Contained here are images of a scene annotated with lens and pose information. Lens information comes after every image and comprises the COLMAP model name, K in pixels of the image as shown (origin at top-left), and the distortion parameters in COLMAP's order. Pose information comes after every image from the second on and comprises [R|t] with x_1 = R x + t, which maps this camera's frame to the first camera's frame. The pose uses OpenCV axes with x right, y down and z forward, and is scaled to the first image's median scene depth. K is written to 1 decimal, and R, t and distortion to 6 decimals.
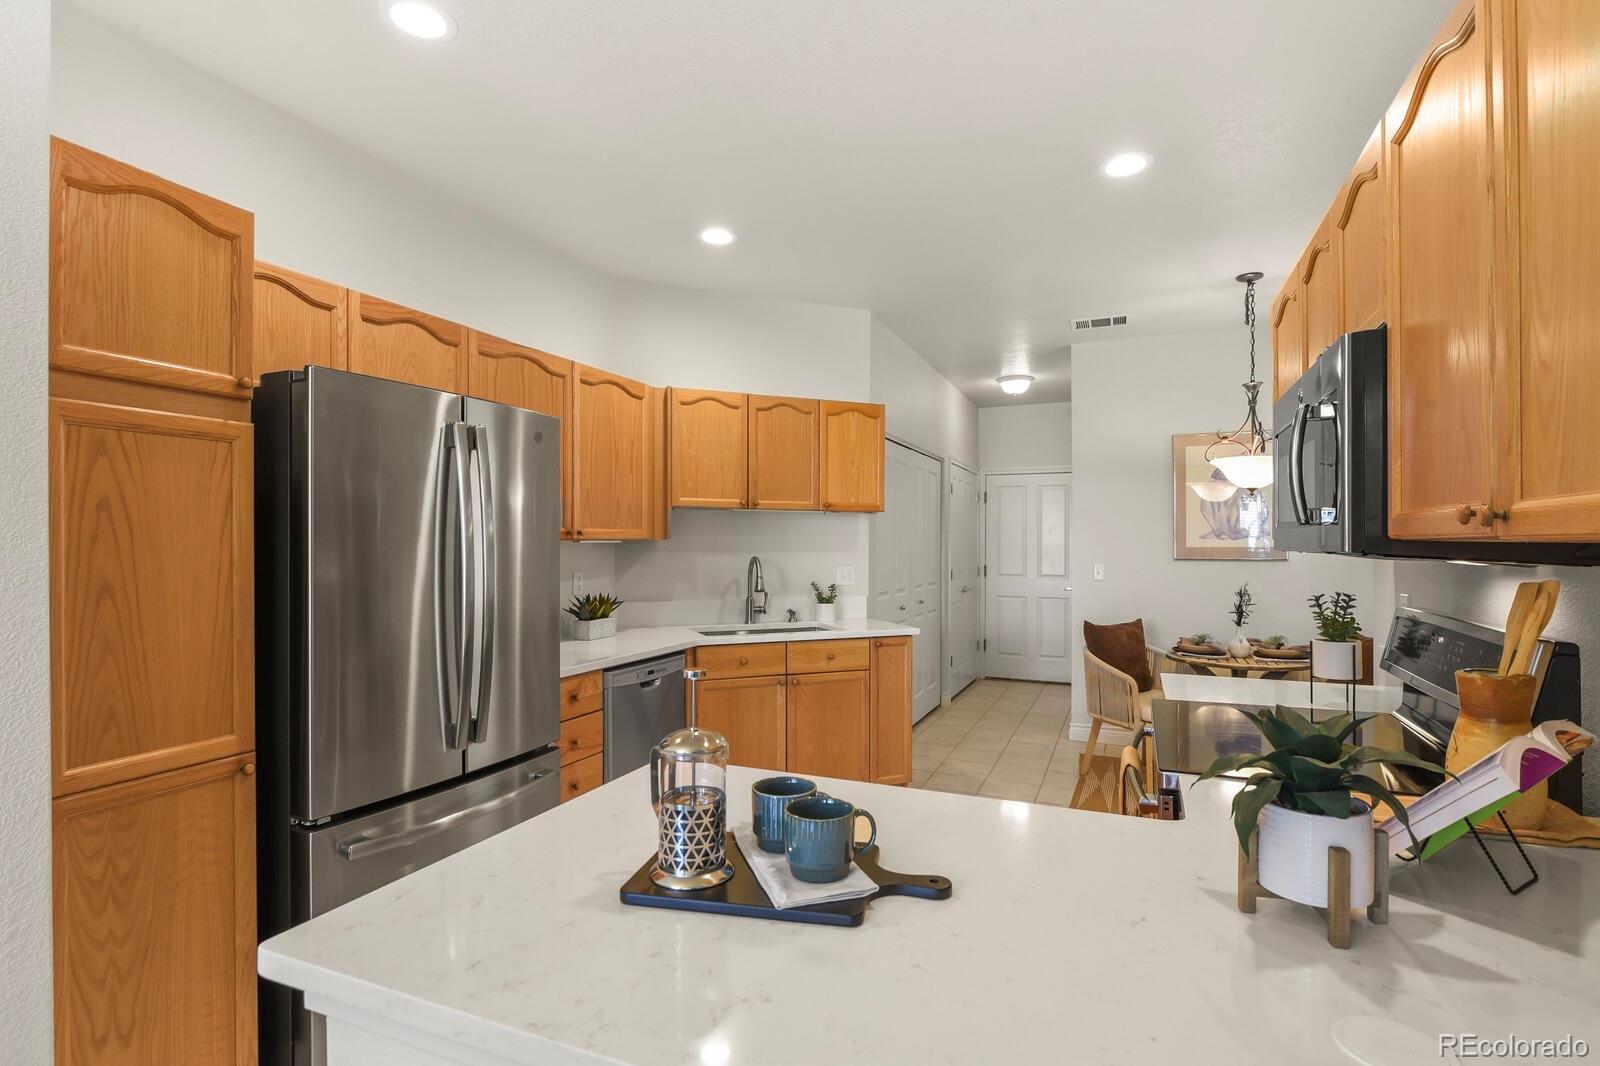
lens RADIAL K [[774.0, 0, 805.2], [0, 774.0, 540.6], [0, 0, 1]] dist [0.006270, -0.007269]
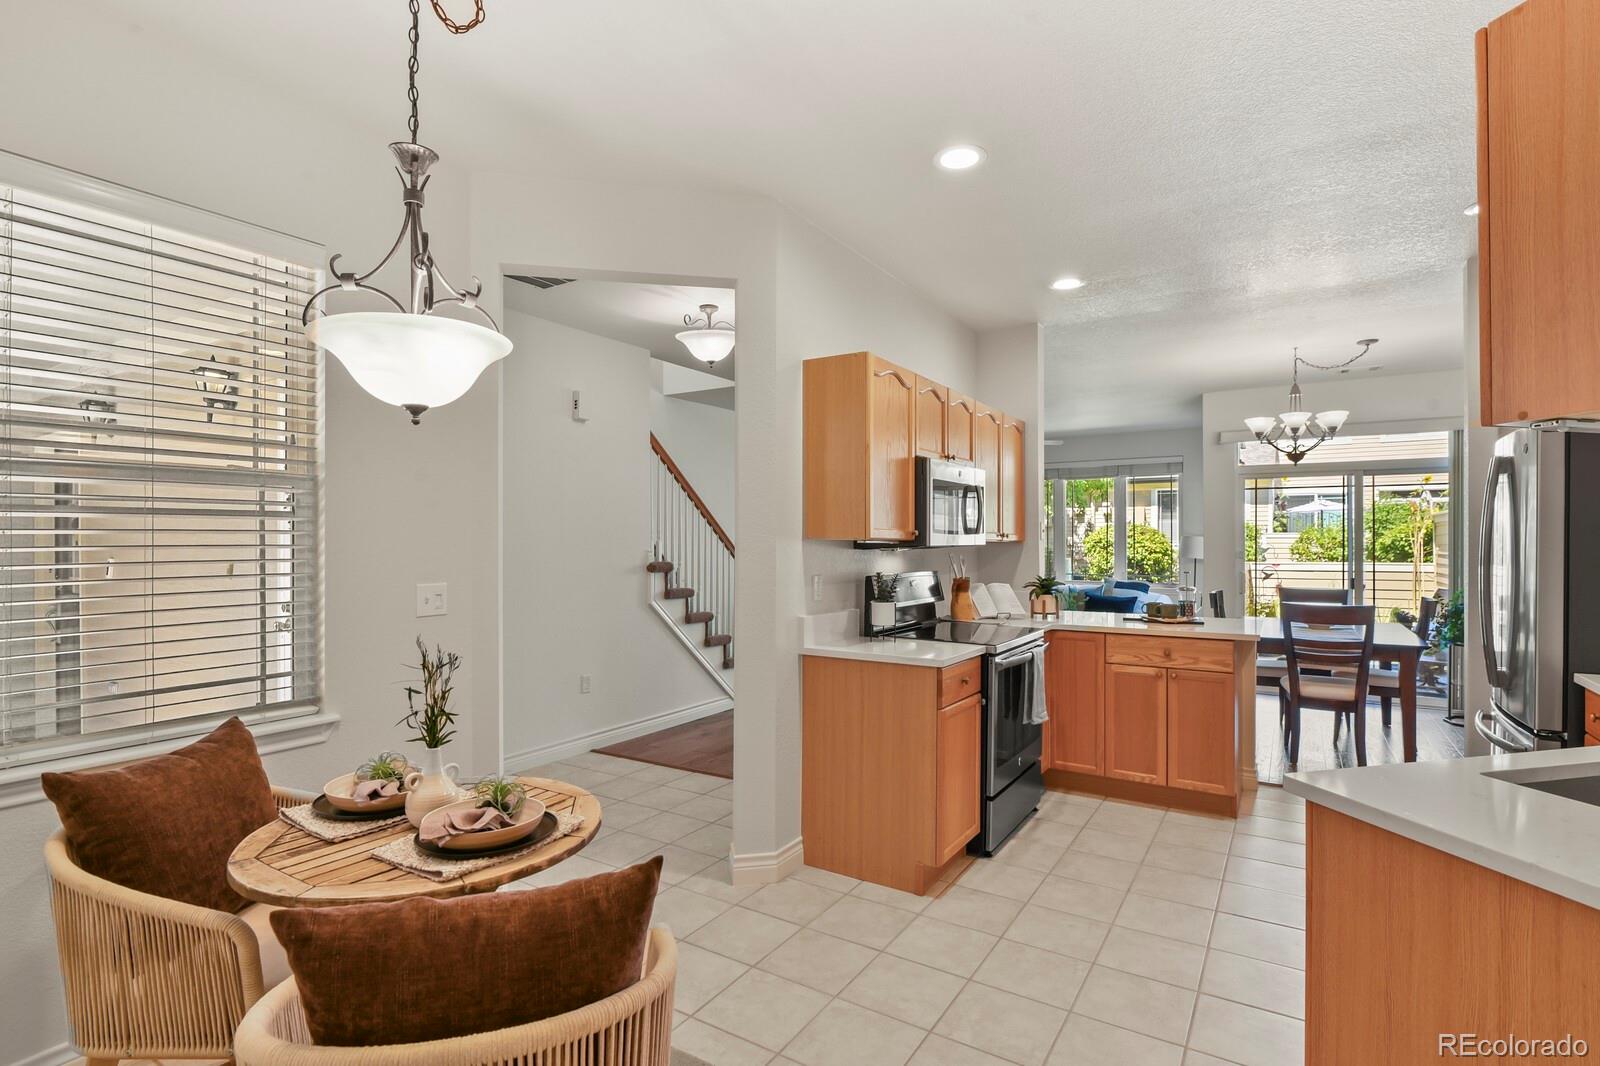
lens RADIAL K [[774.0, 0, 800.1], [0, 774.0, 535.6], [0, 0, 1]] dist [0.006270, -0.007269]
pose [[-0.985380, -0.000903, 0.170369, 0.297474], [-0.002483, 0.999956, -0.009060, 0.003347], [-0.170353, -0.009351, -0.985339, 1.342317]]
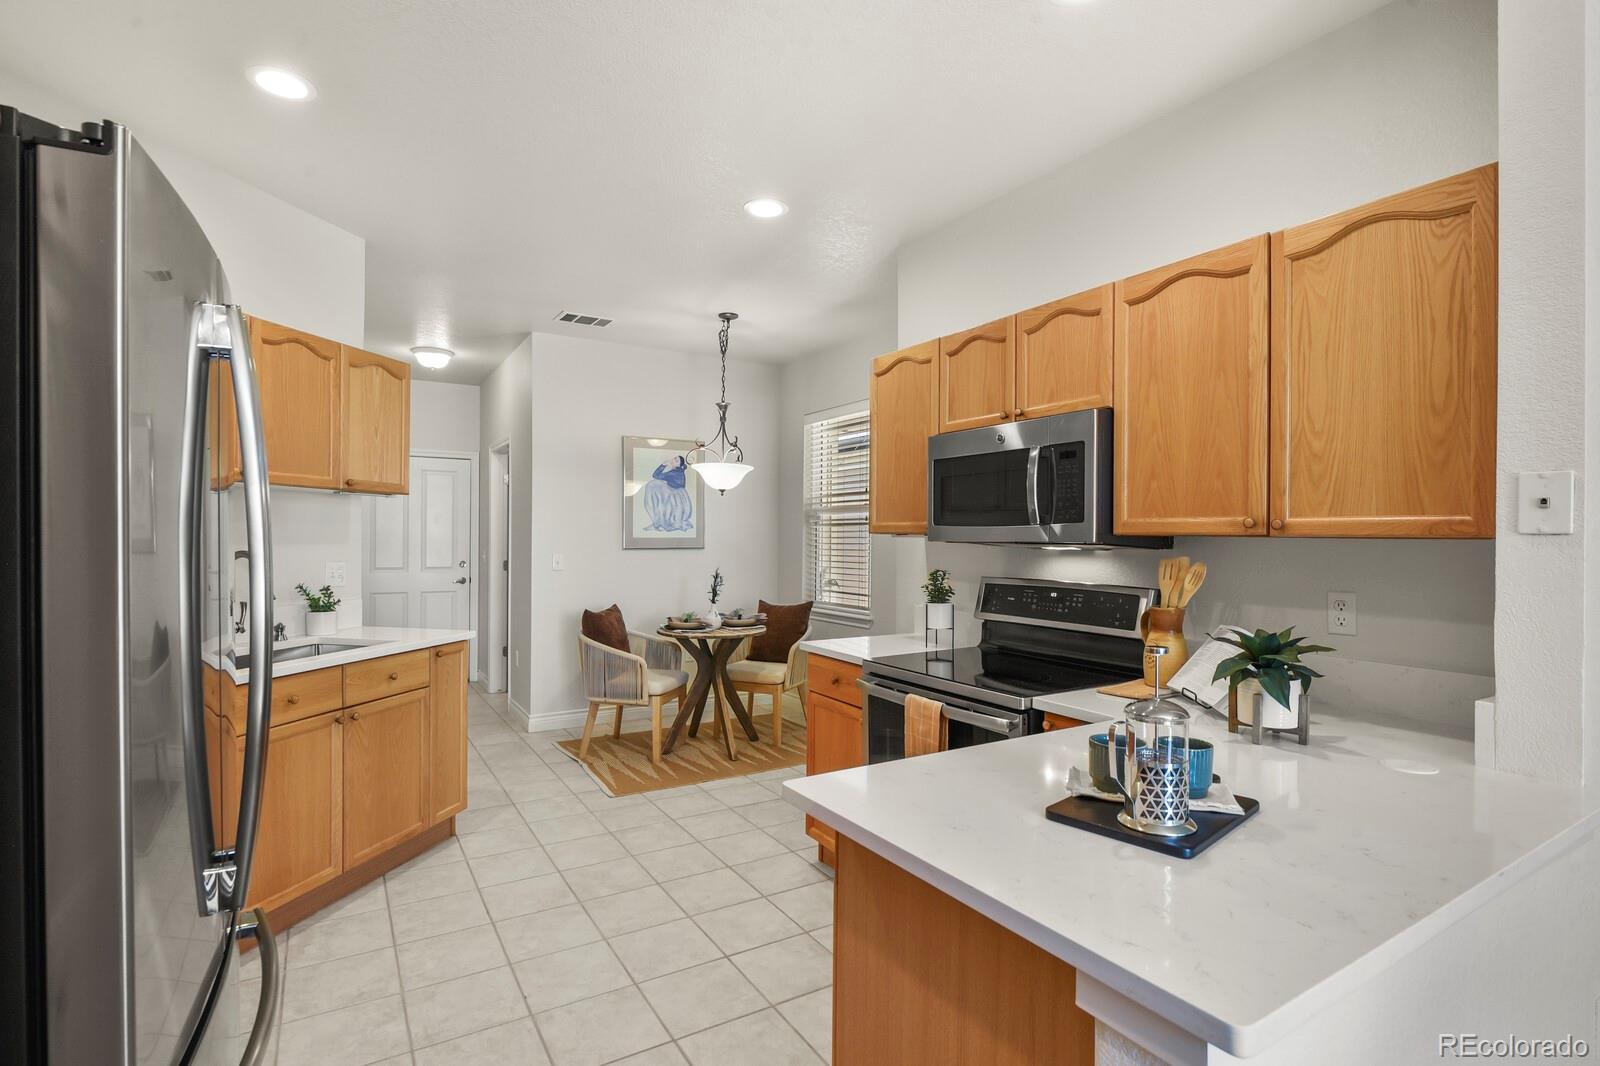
lens RADIAL K [[774.0, 0, 804.7], [0, 774.0, 543.2], [0, 0, 1]] dist [0.006270, -0.007269]
pose [[0.581223, -0.005168, 0.813728, -0.332141], [-0.008570, 0.999886, 0.012471, 0.000419], [-0.813699, -0.014222, 0.581113, 0.182289]]
